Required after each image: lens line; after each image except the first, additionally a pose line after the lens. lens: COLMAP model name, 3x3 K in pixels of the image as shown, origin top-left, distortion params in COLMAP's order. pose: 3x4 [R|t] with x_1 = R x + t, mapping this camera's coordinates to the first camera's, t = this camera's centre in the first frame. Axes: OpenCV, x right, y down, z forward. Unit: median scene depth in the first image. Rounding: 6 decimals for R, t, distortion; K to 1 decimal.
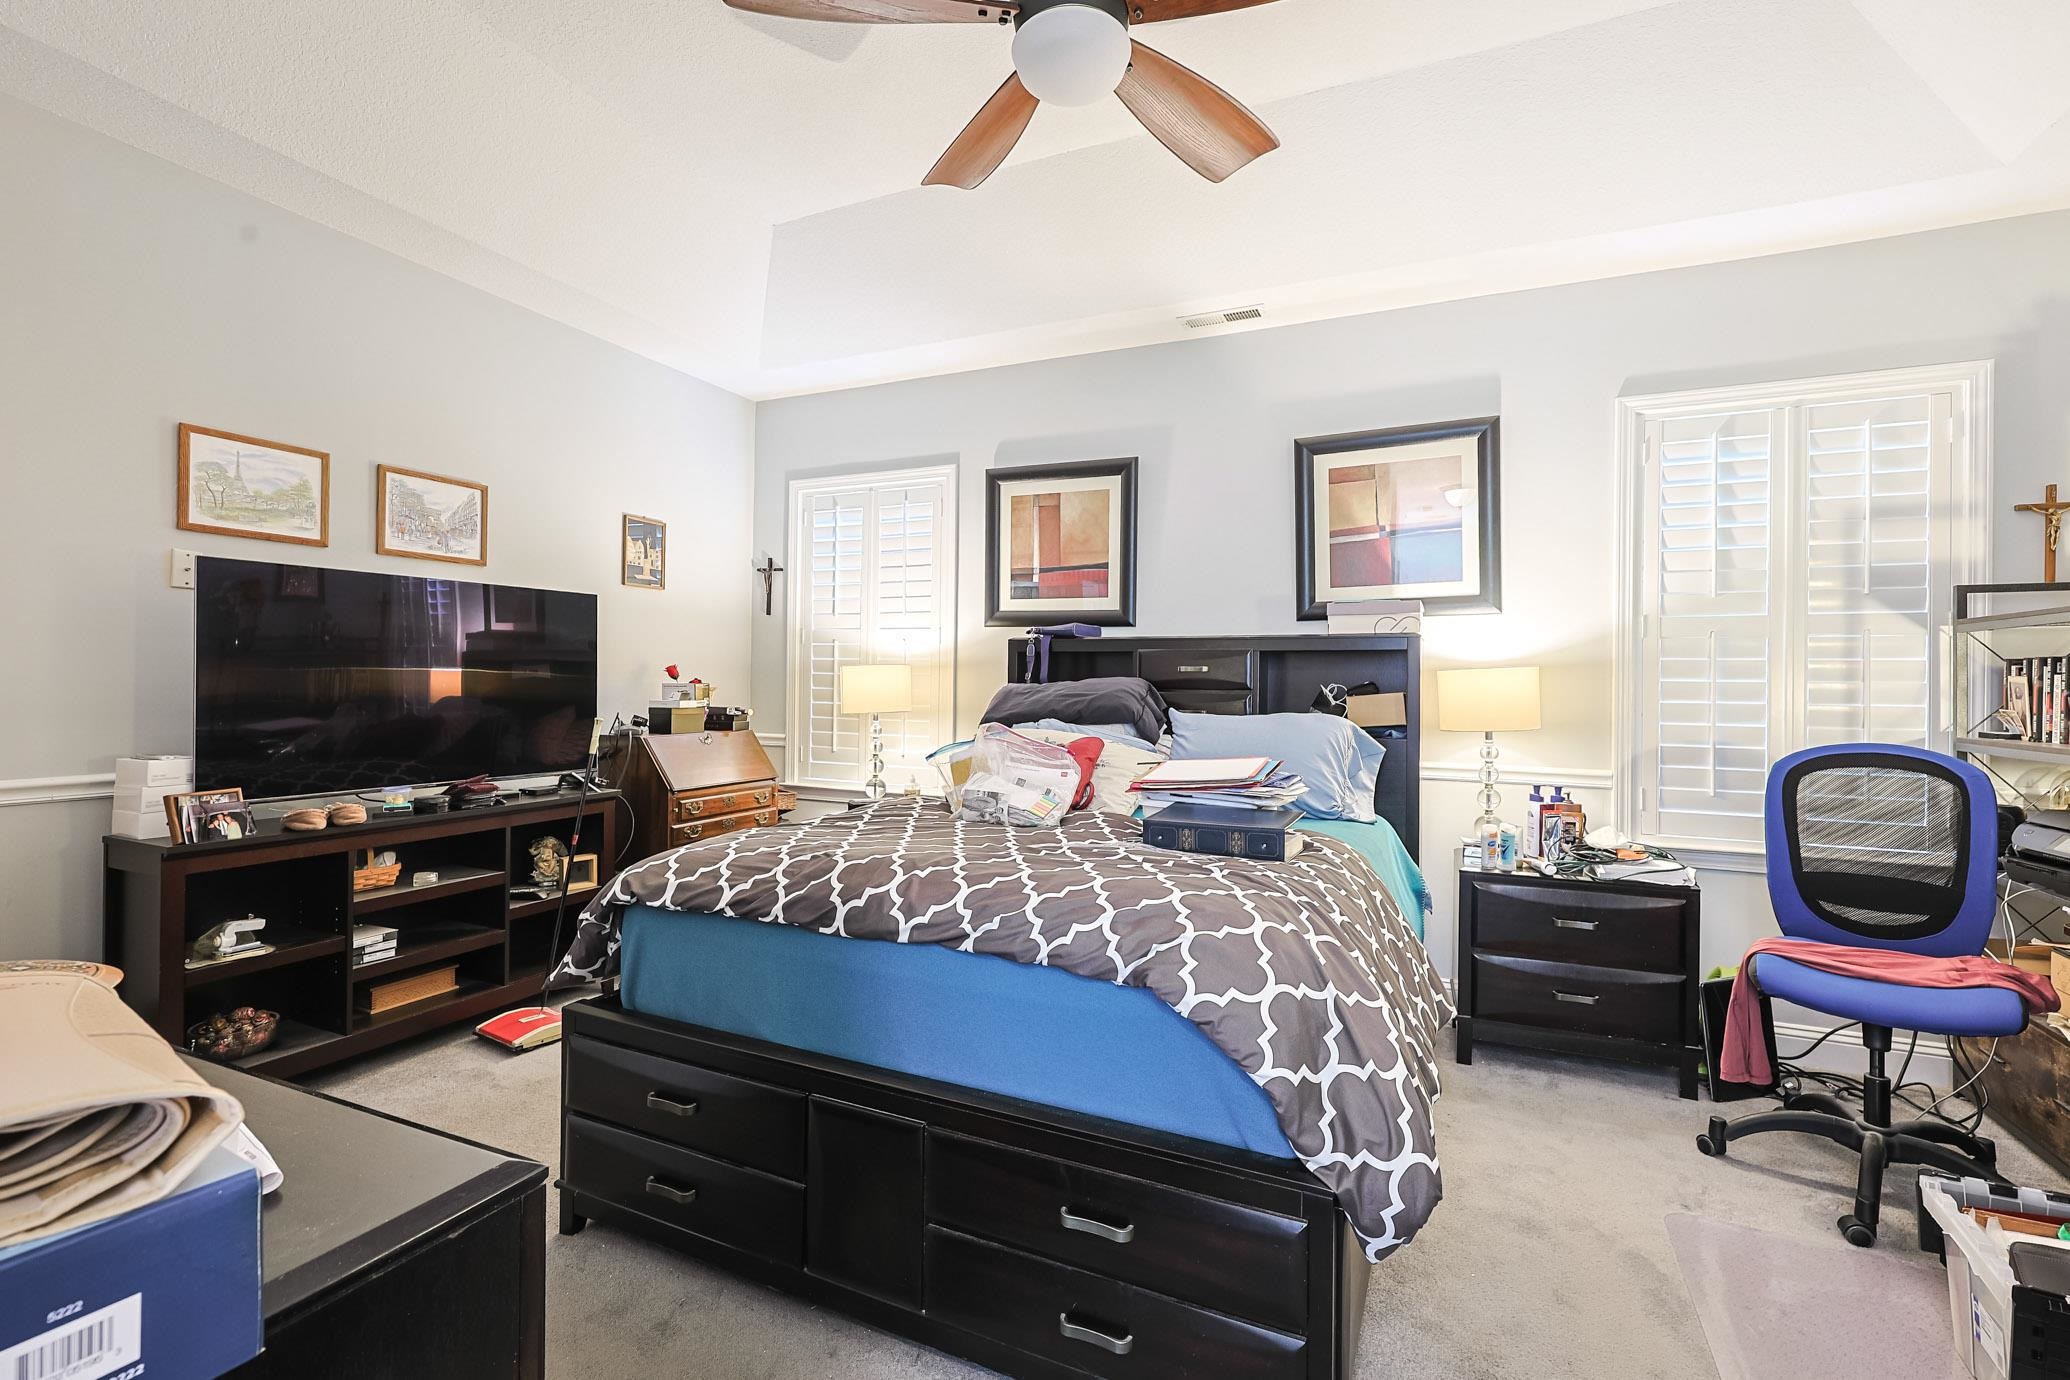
lens RADIAL K [[907.2, 0, 1027.4], [0, 907.2, 685.3], [0, 0, 1]] dist [0.000462, -0.000423]
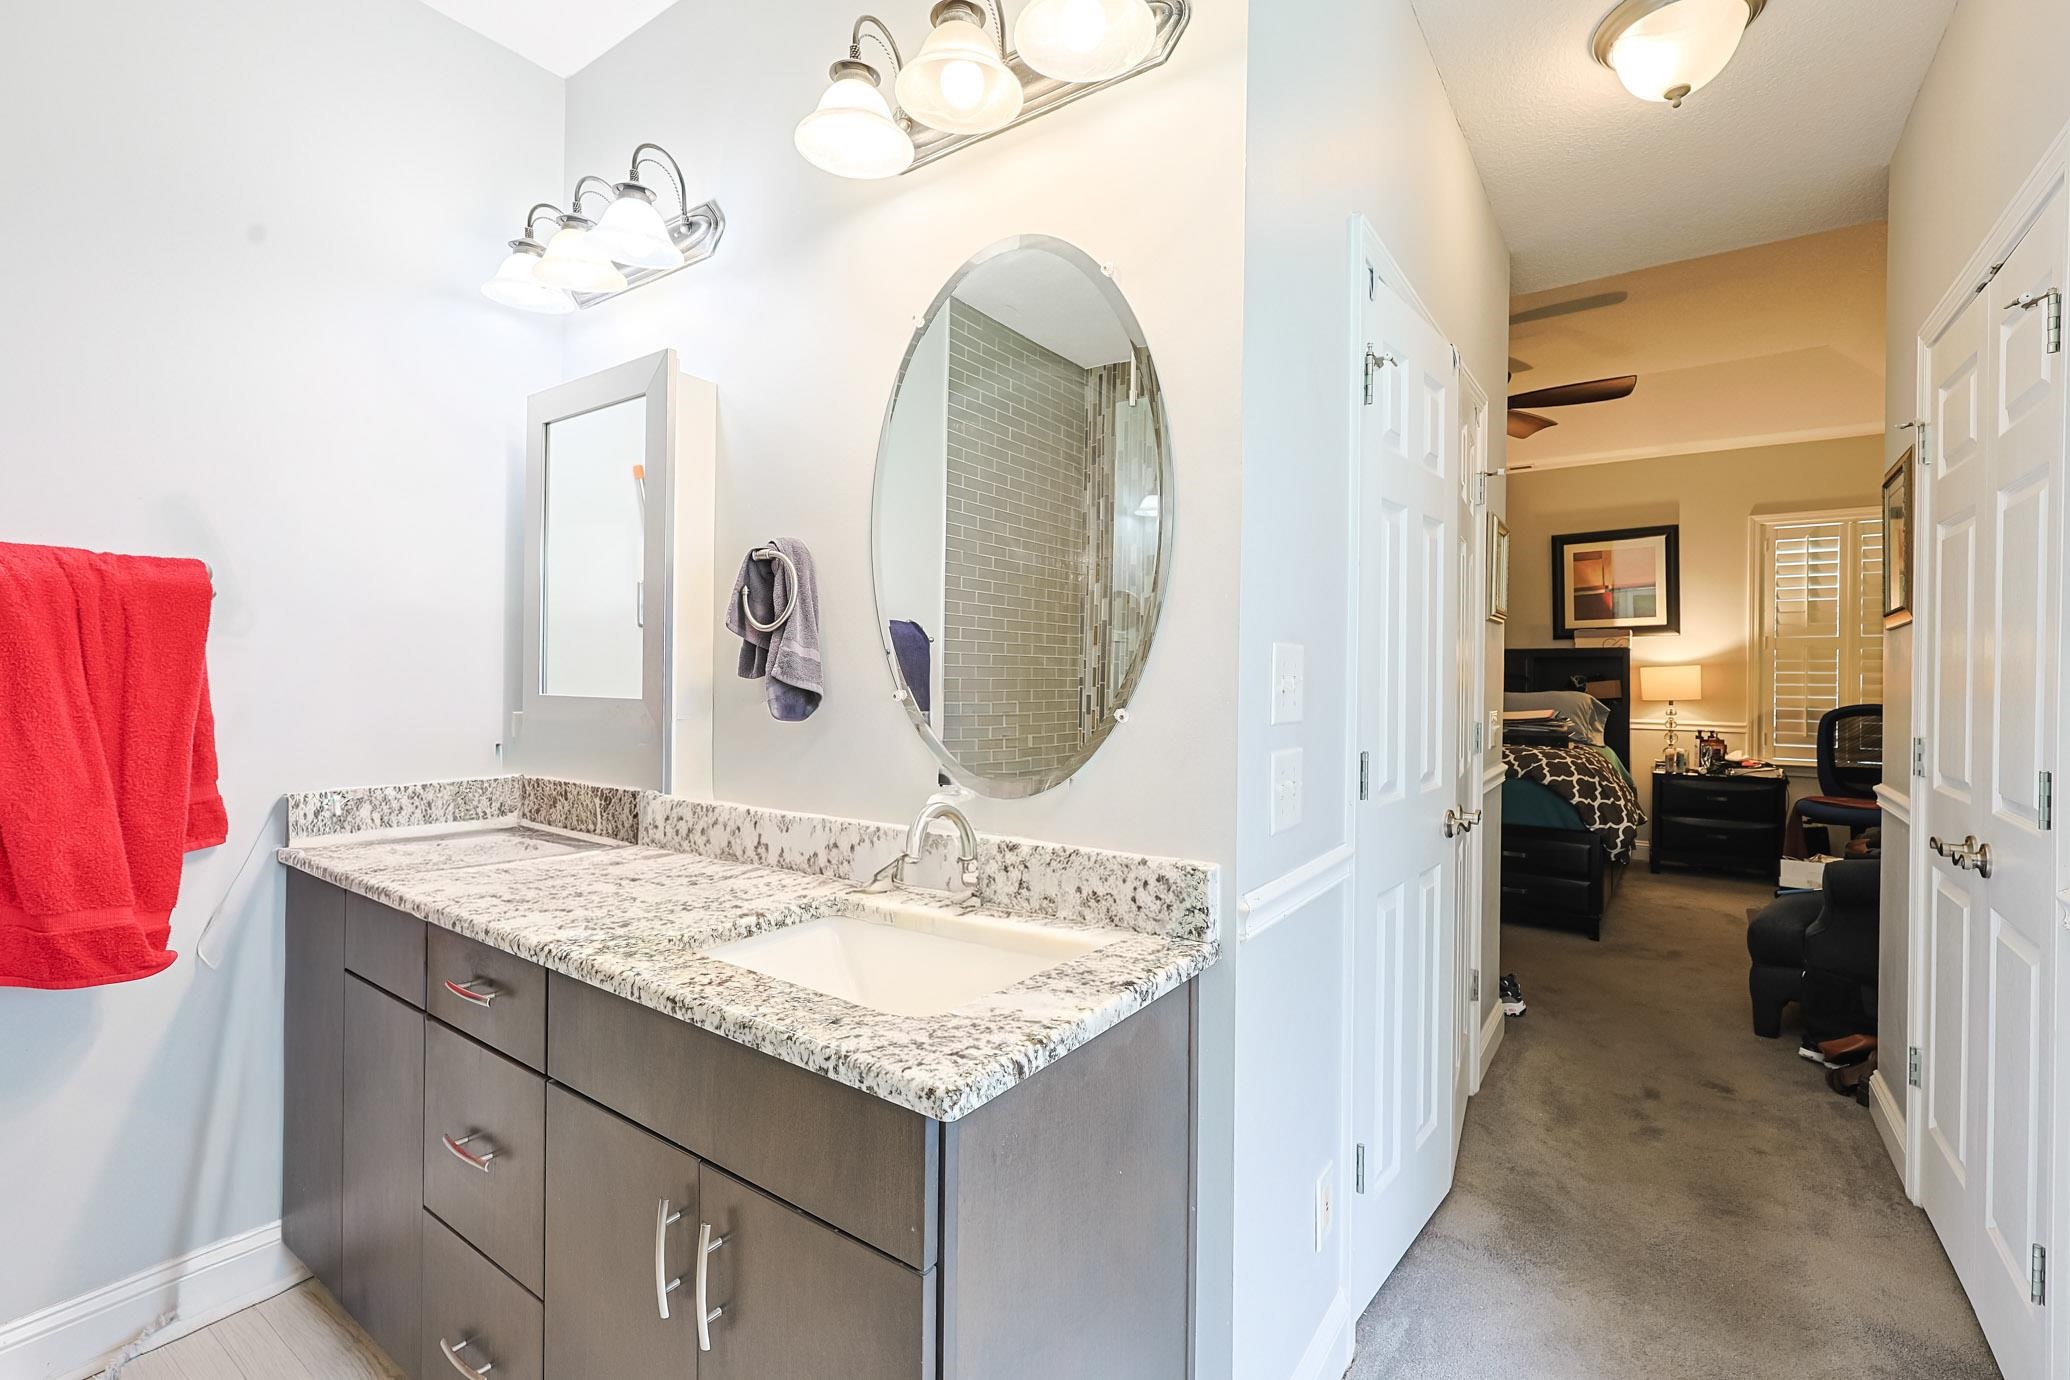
lens RADIAL K [[907.2, 0, 1047.7], [0, 907.2, 677.6], [0, 0, 1]] dist [0.000462, -0.000423]
pose [[0.986378, -0.004172, -0.164439, -0.441183], [0.004551, 0.999988, 0.001927, -0.006022], [0.164429, -0.002650, 0.986385, -1.035741]]
